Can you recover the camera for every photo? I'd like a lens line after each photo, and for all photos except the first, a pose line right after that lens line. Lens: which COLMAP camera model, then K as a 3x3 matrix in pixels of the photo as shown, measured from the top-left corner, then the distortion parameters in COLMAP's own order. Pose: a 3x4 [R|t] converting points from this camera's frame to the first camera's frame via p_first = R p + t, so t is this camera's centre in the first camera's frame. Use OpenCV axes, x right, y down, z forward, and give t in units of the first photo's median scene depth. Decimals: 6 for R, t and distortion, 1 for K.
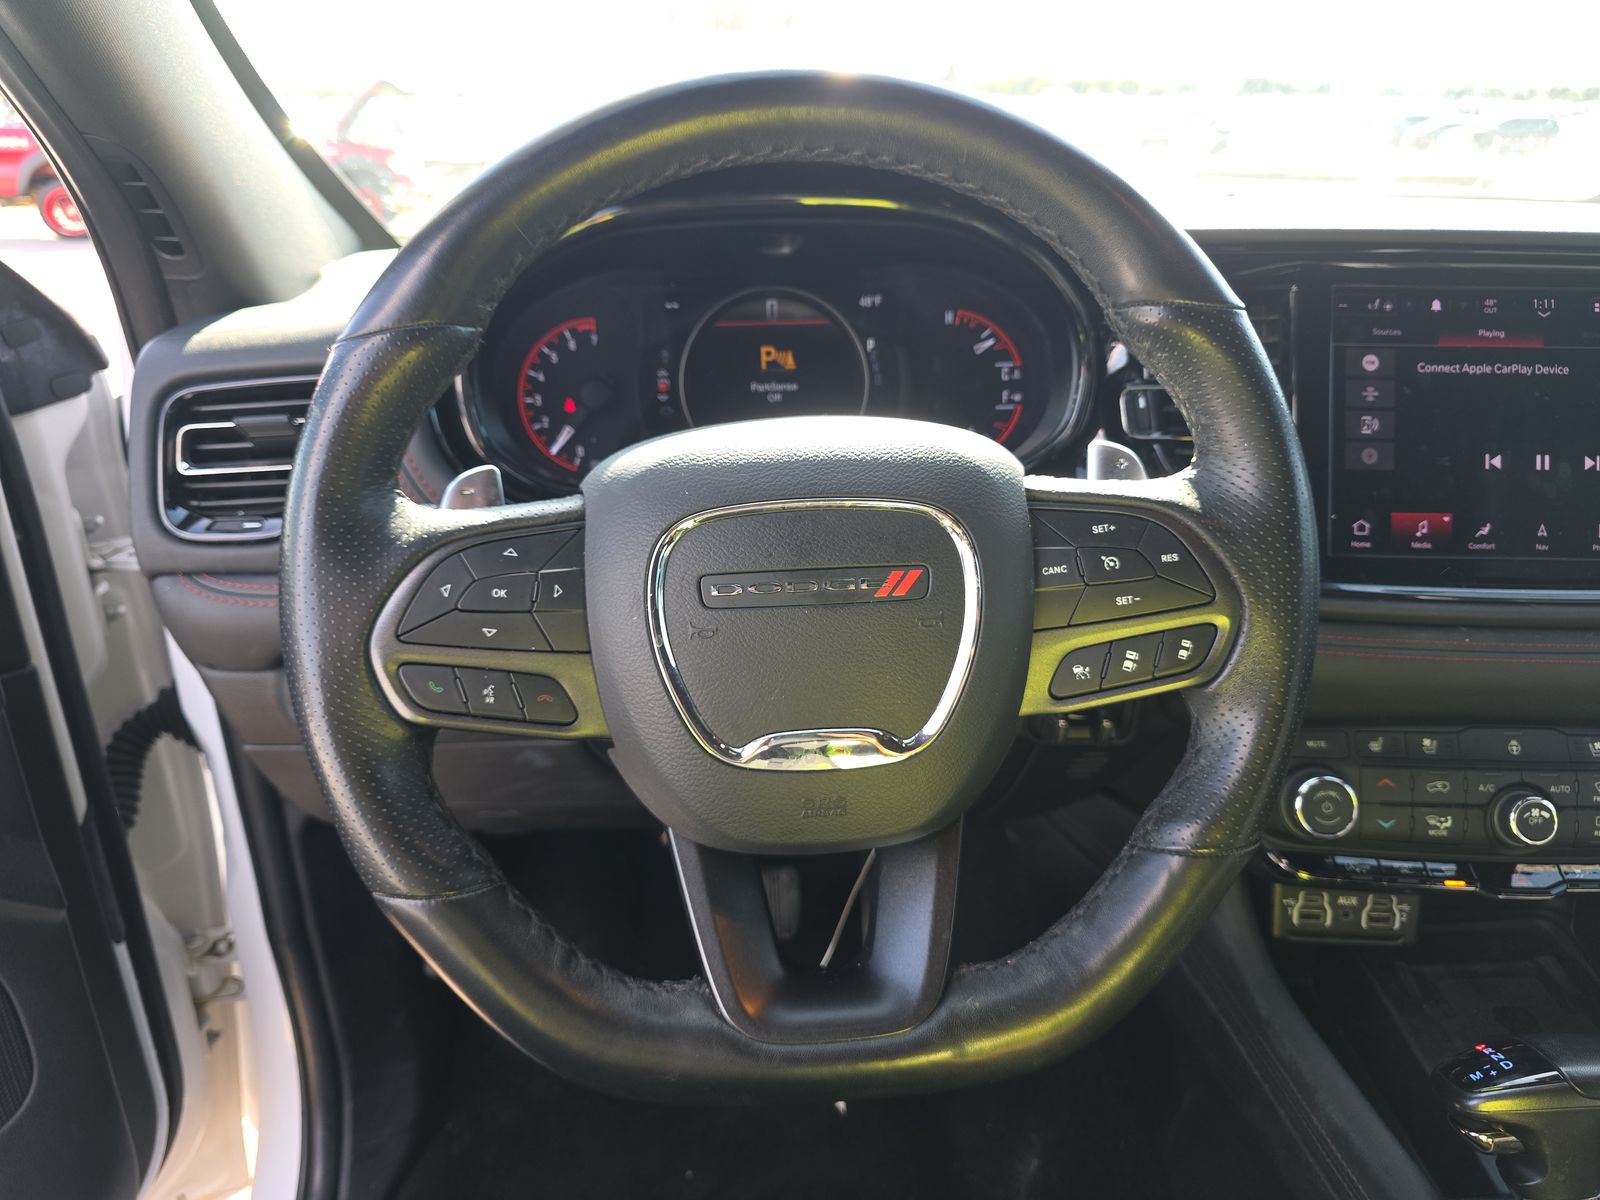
lens RADIAL K [[866.1, 0, 800.0], [0, 866.1, 600.0], [0, 0, 1]] dist [-0.002842, -0.001450]
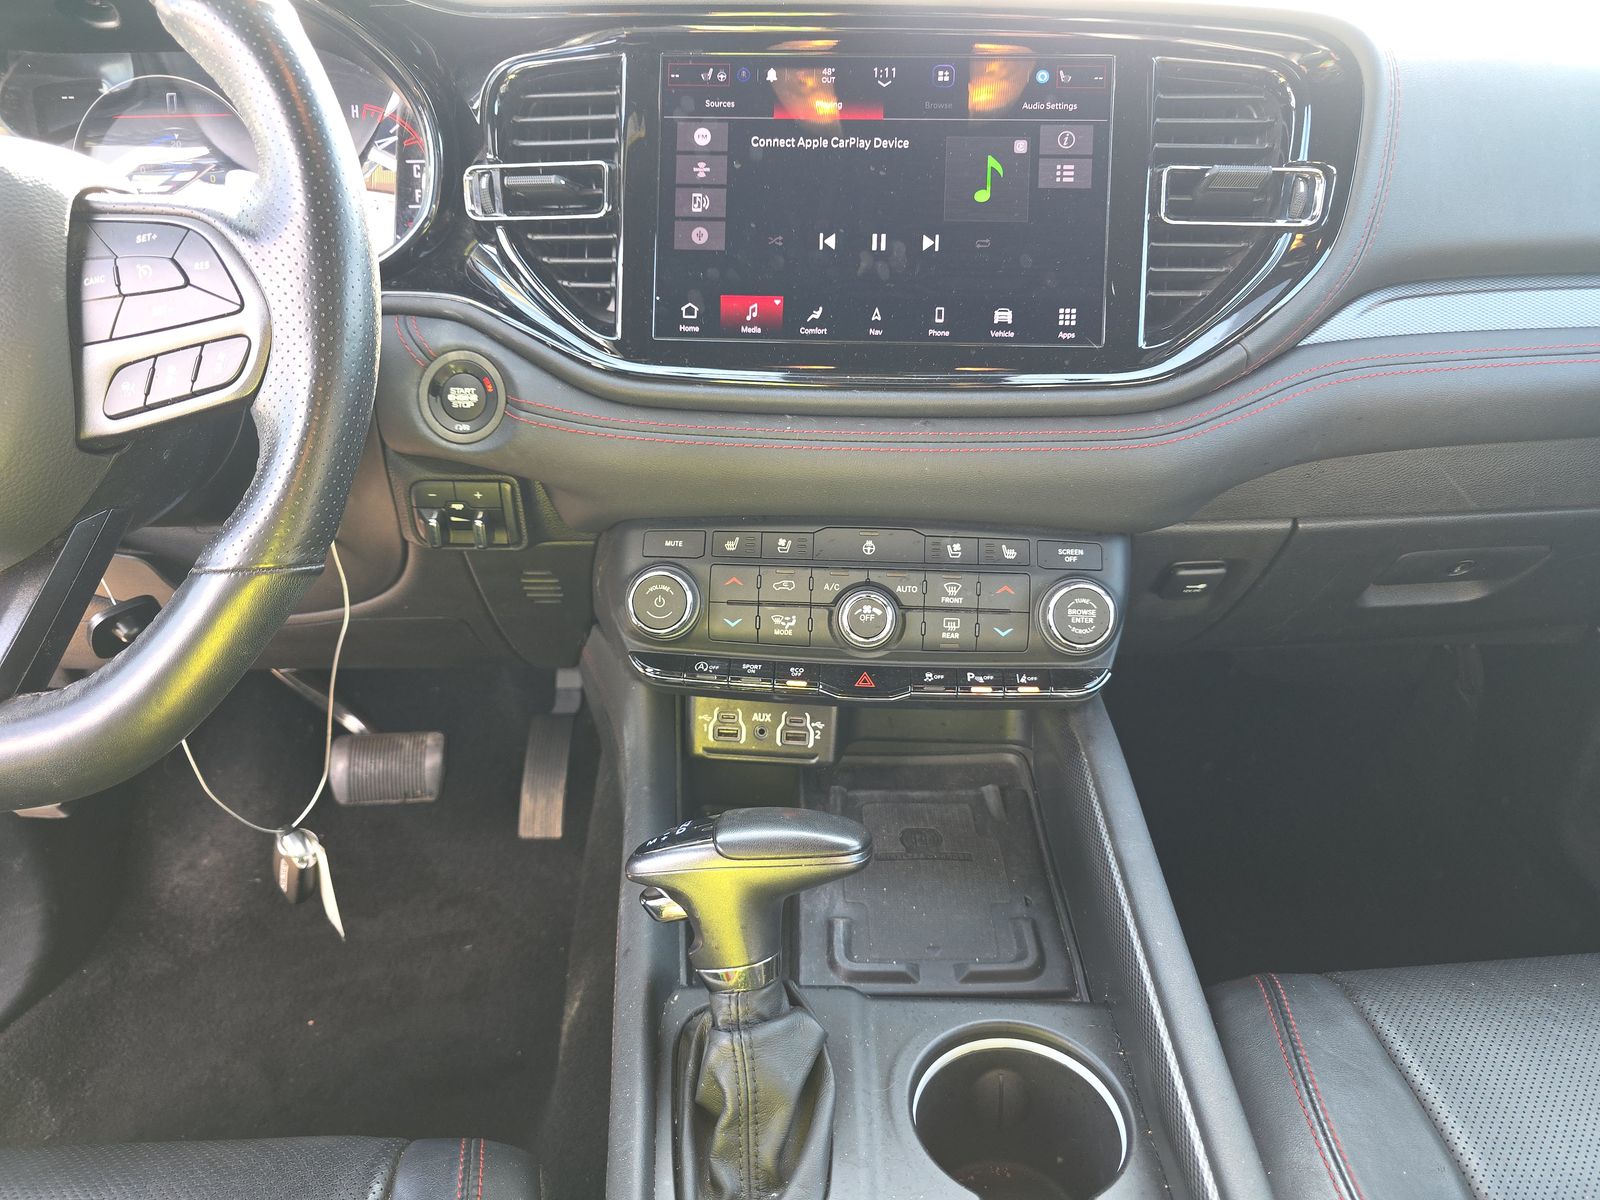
lens RADIAL K [[866.1, 0, 800.0], [0, 866.1, 600.0], [0, 0, 1]] dist [-0.002842, -0.001450]
pose [[0.999346, 0.016917, -0.031947, 0.809557], [-0.015469, 0.998866, 0.045028, 0.193506], [0.032673, -0.044504, 0.998475, 0.024738]]
